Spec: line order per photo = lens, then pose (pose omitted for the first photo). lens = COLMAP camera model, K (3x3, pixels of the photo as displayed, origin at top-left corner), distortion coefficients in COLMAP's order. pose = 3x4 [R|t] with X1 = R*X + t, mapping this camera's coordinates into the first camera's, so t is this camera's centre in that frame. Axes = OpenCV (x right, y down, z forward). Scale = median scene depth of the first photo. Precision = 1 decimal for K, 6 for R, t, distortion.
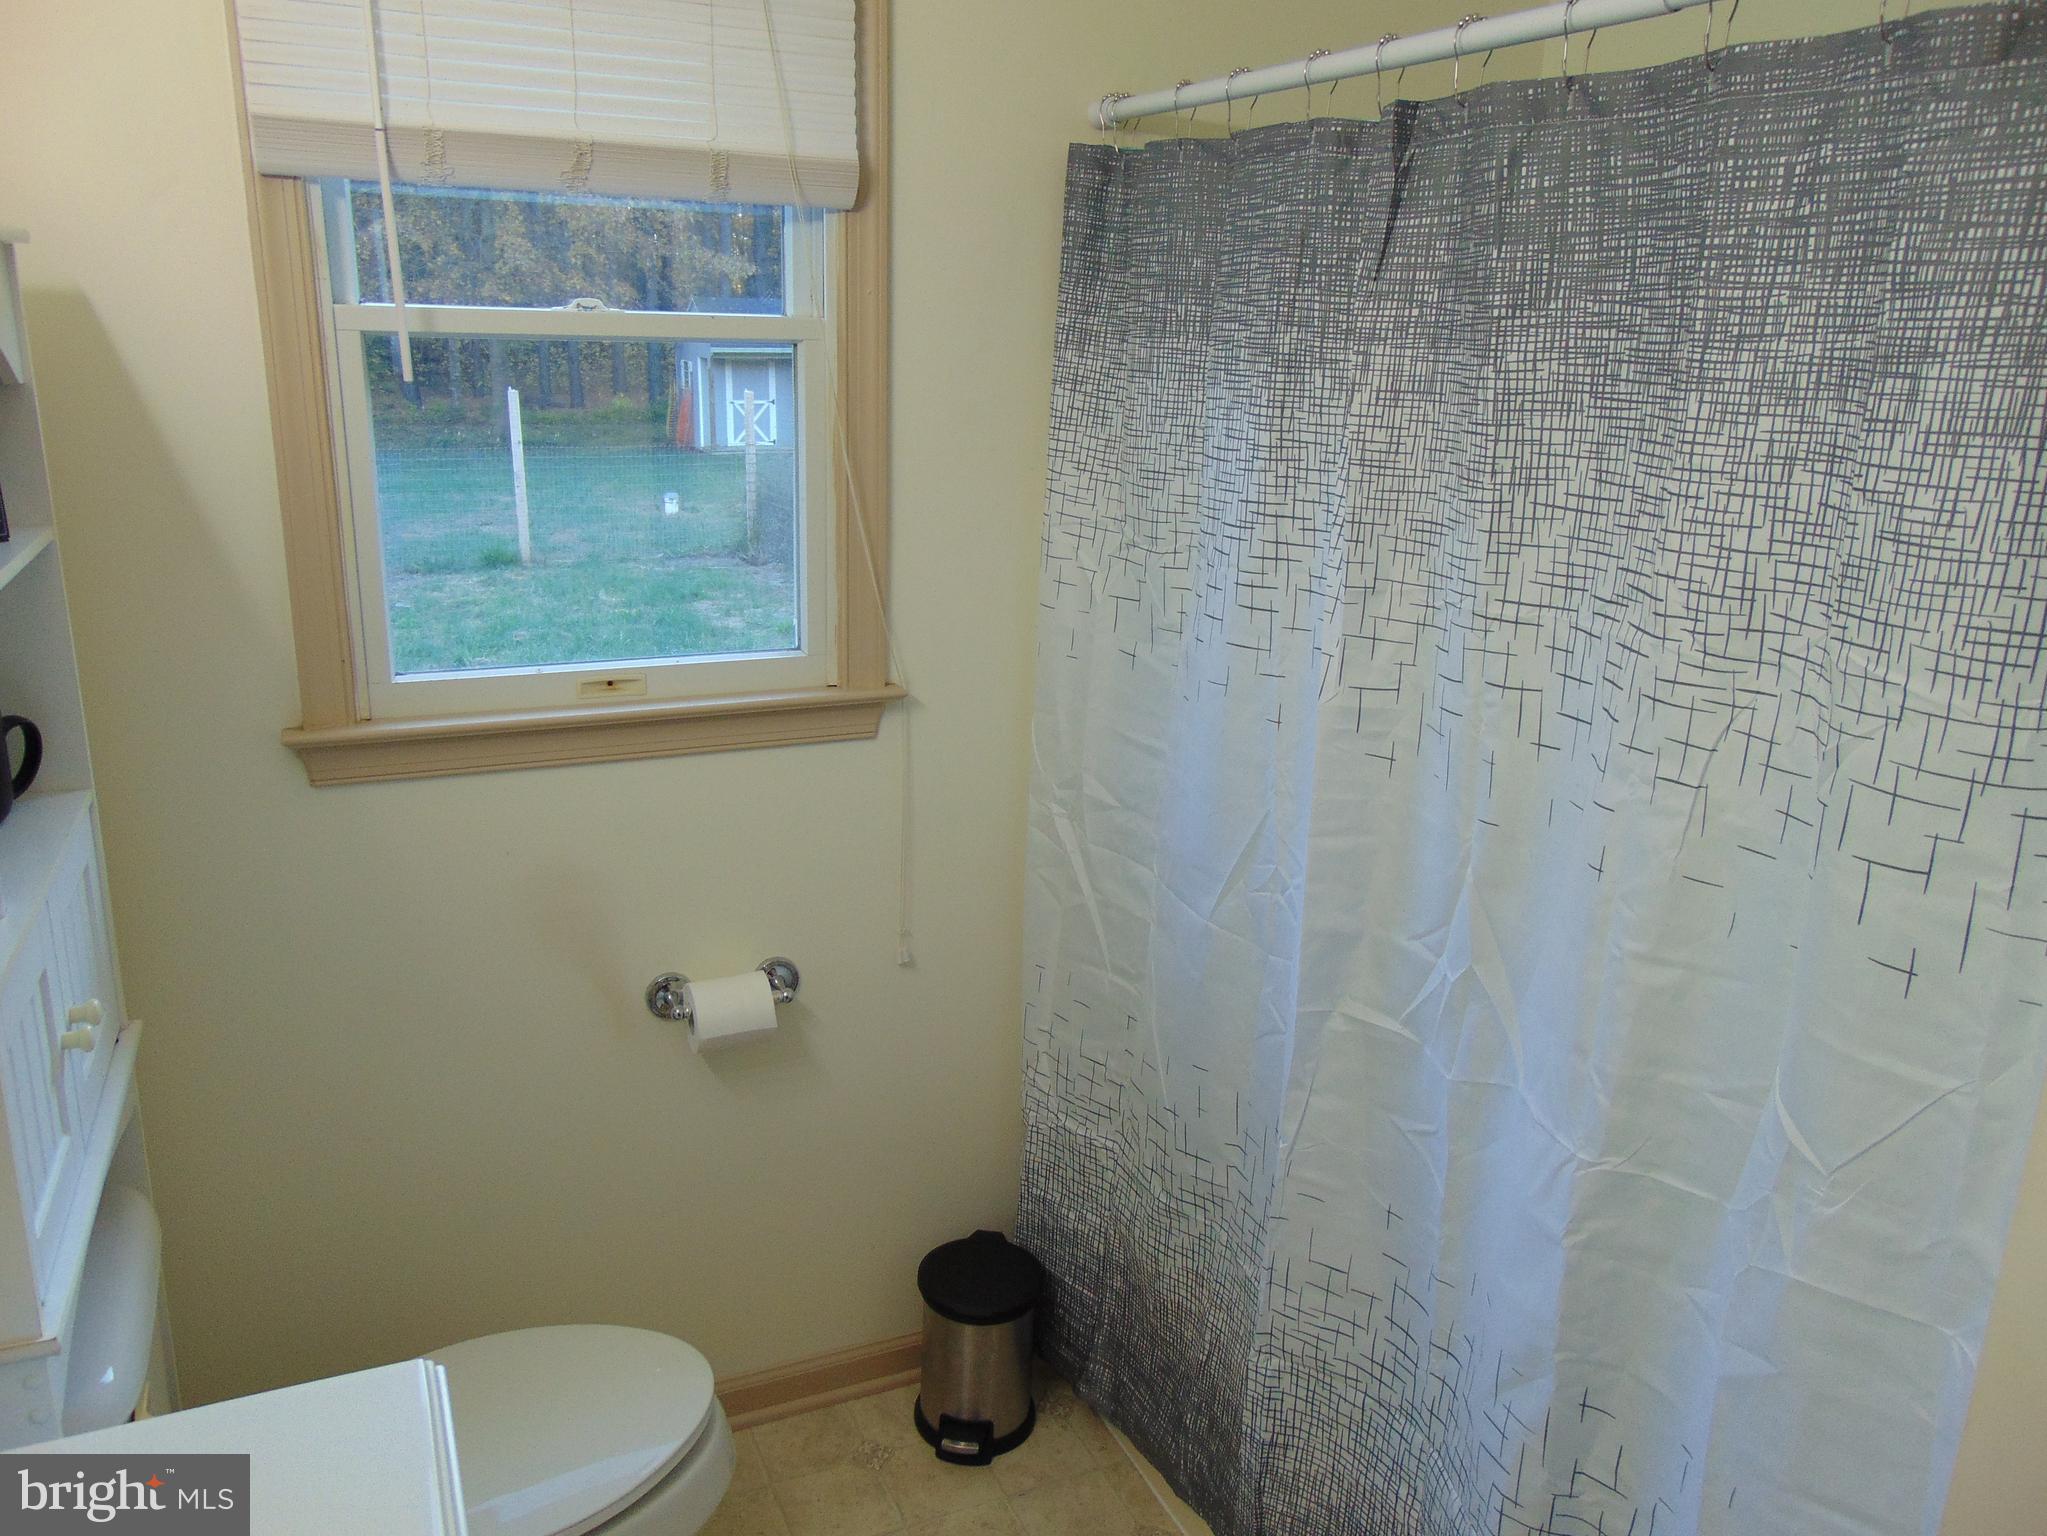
lens RADIAL K [[1521.0, 0, 1002.0], [0, 1521.0, 766.5], [0, 0, 1]] dist [-0.029205, 0.071632]
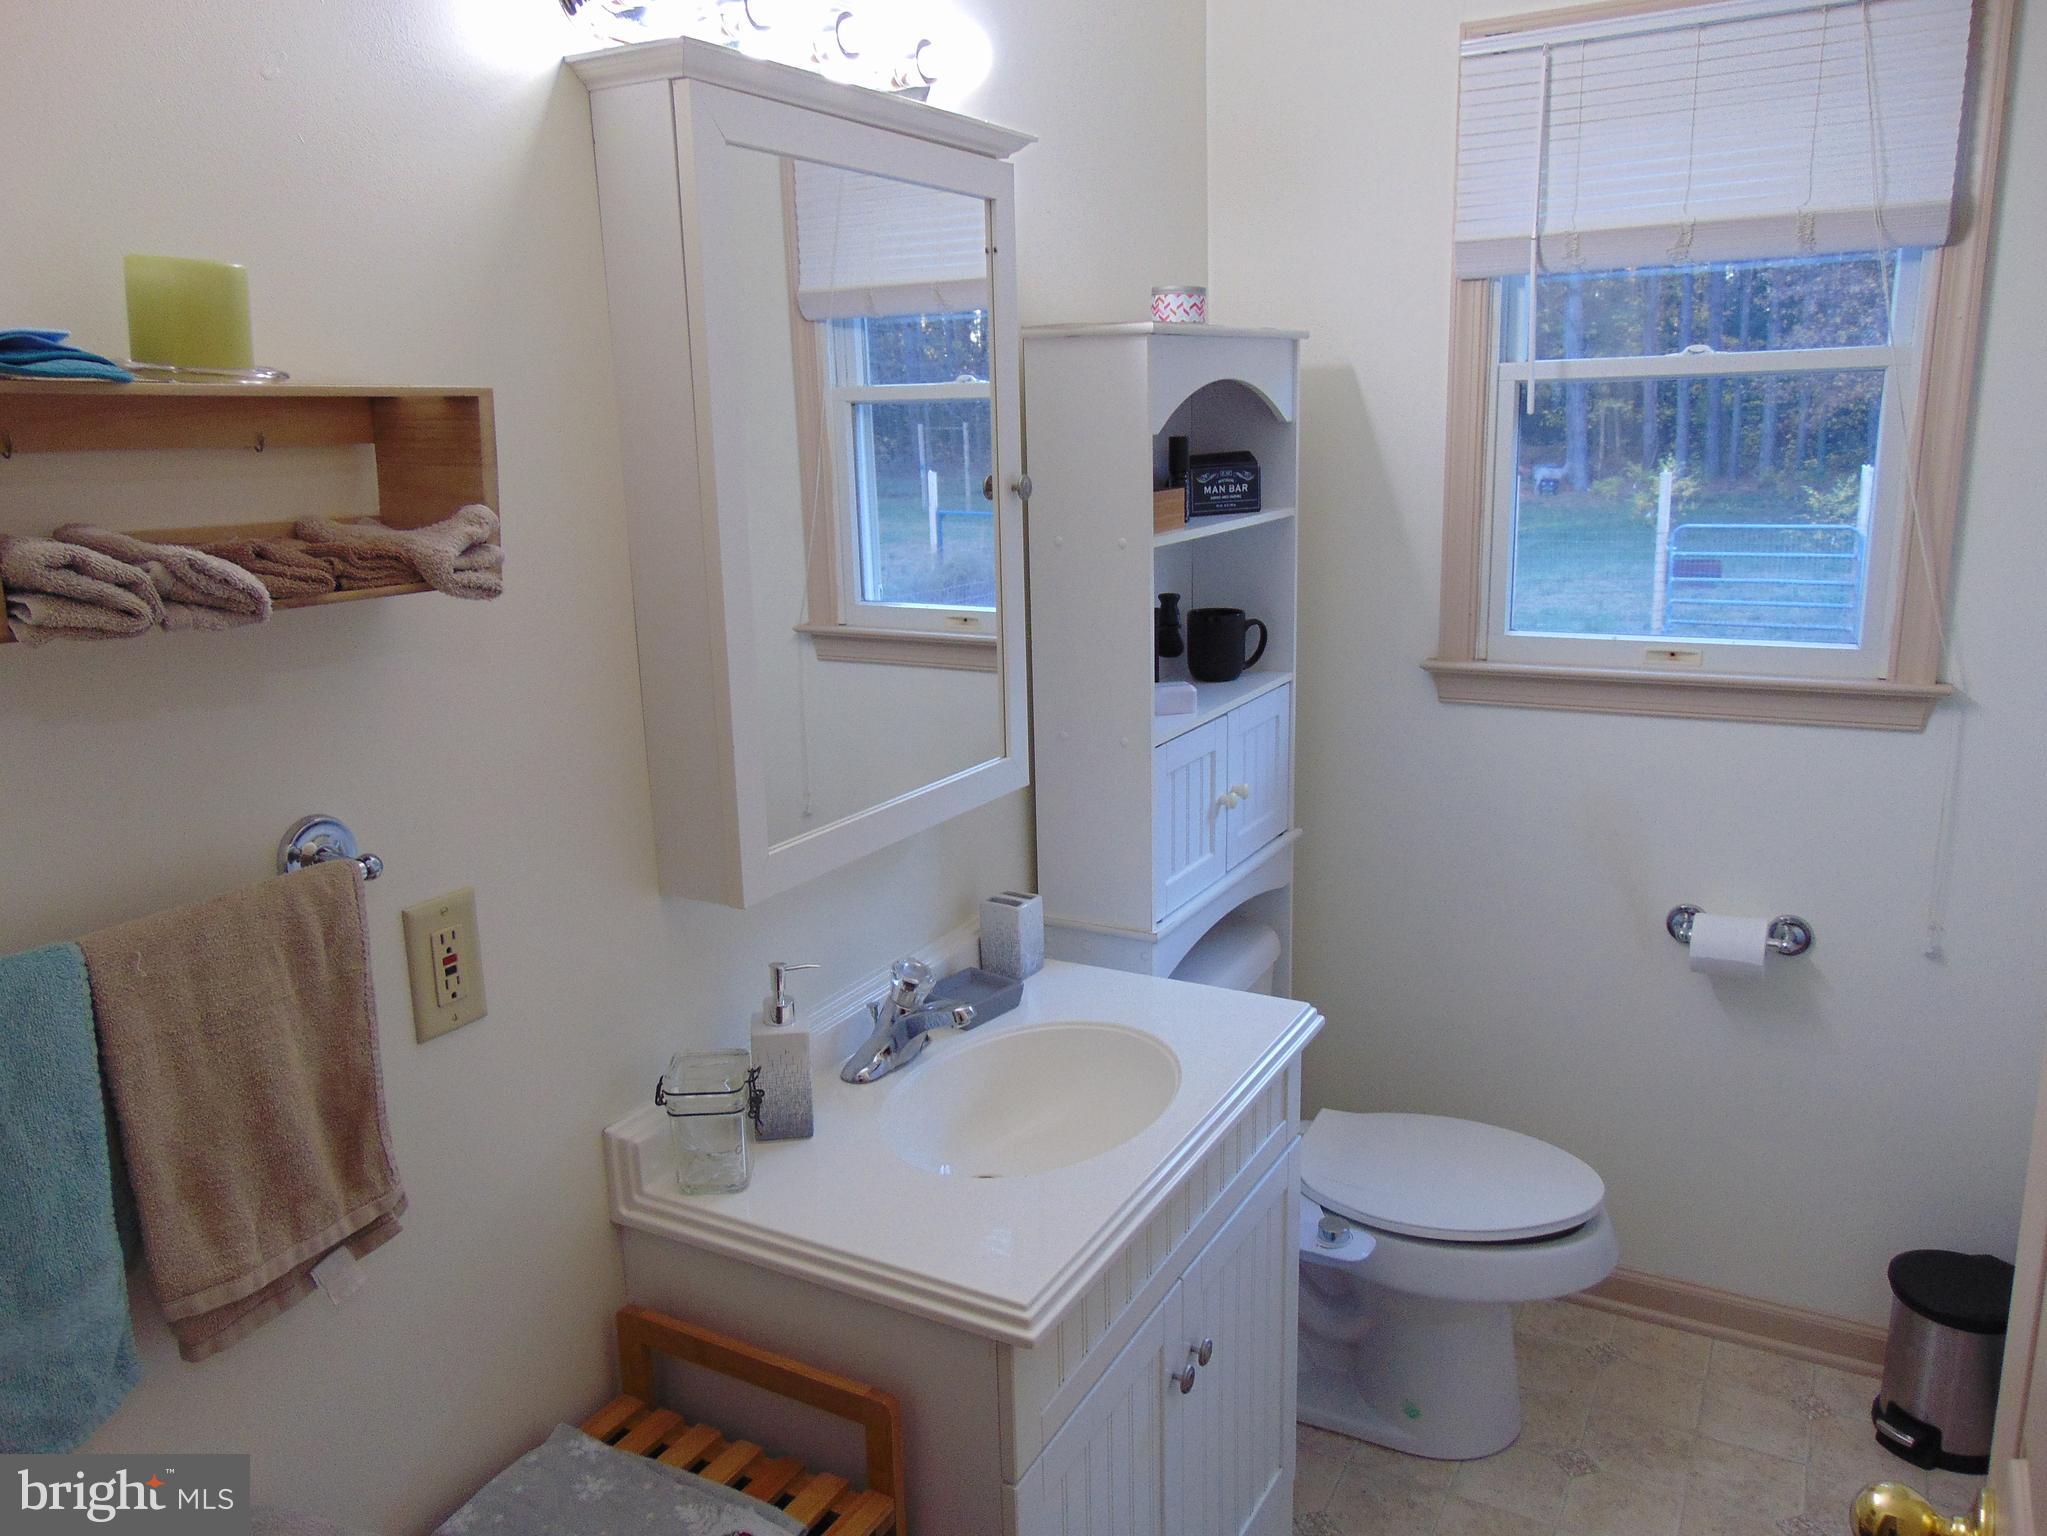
lens RADIAL K [[1544.5, 0, 1020.3], [0, 1544.5, 773.5], [0, 0, 1]] dist [-0.031105, 0.076065]
pose [[0.597652, 0.139584, -0.789512, 0.438973], [-0.182032, 0.982636, 0.035932, 0.094981], [0.780818, 0.122242, 0.612683, -0.174423]]
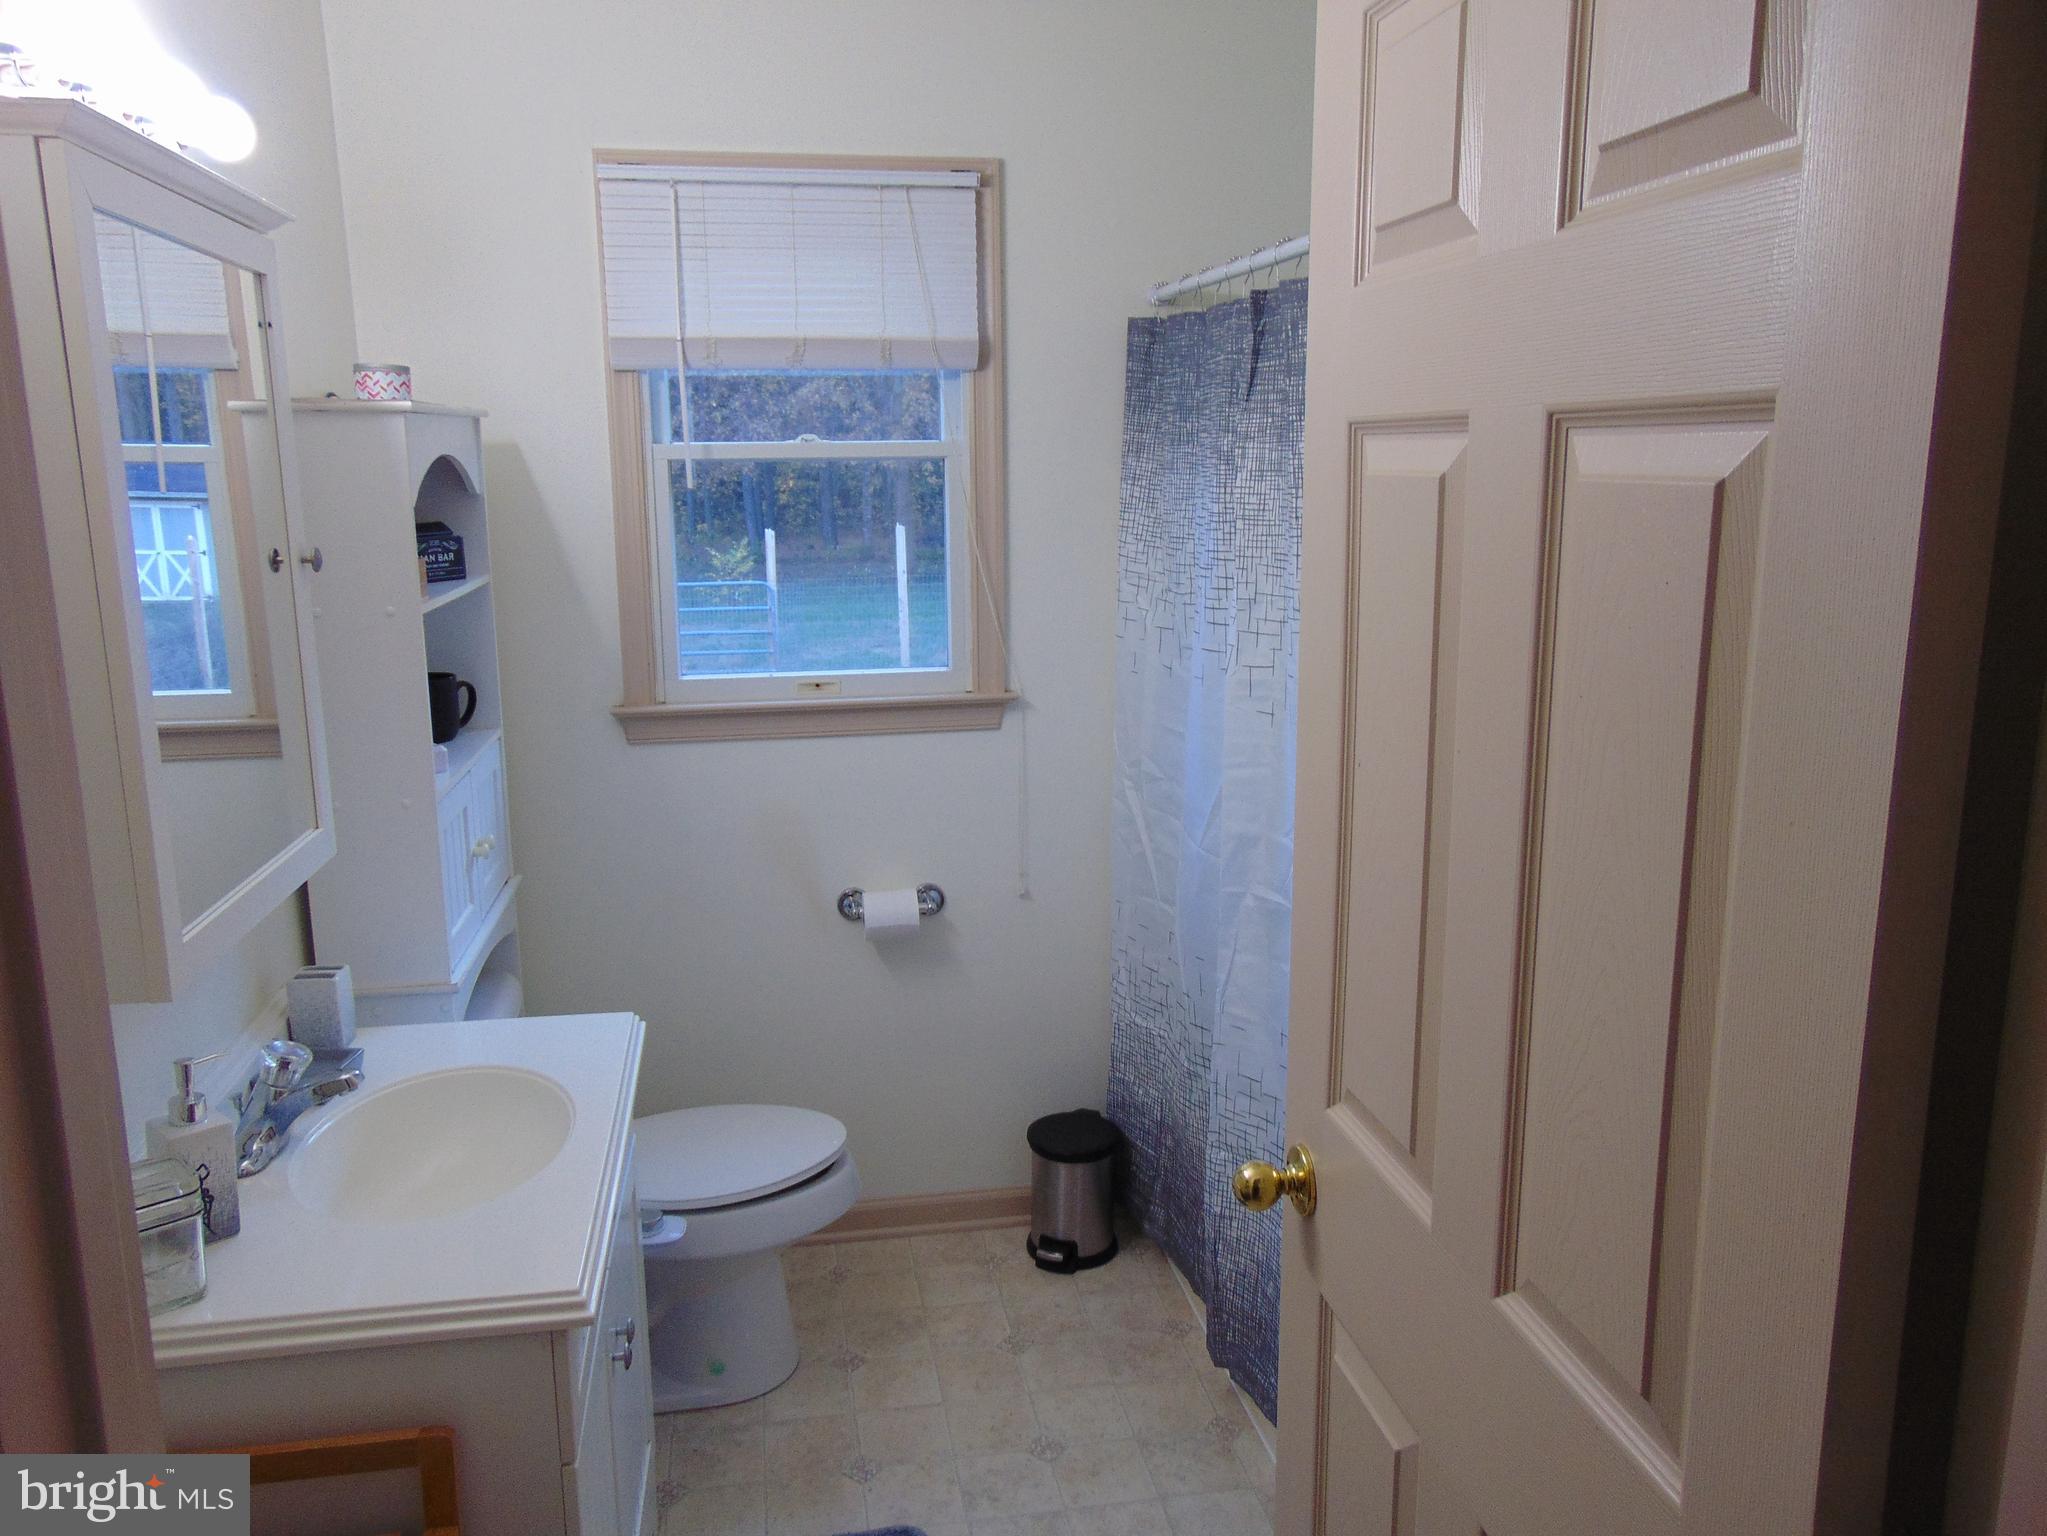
lens RADIAL K [[1544.5, 0, 1020.3], [0, 1544.5, 773.5], [0, 0, 1]] dist [-0.031105, 0.076065]
pose [[0.968234, 0.014876, -0.249605, 0.327234], [-0.036089, 0.996091, -0.080624, 0.152273], [0.247430, 0.087070, 0.964986, -0.427769]]
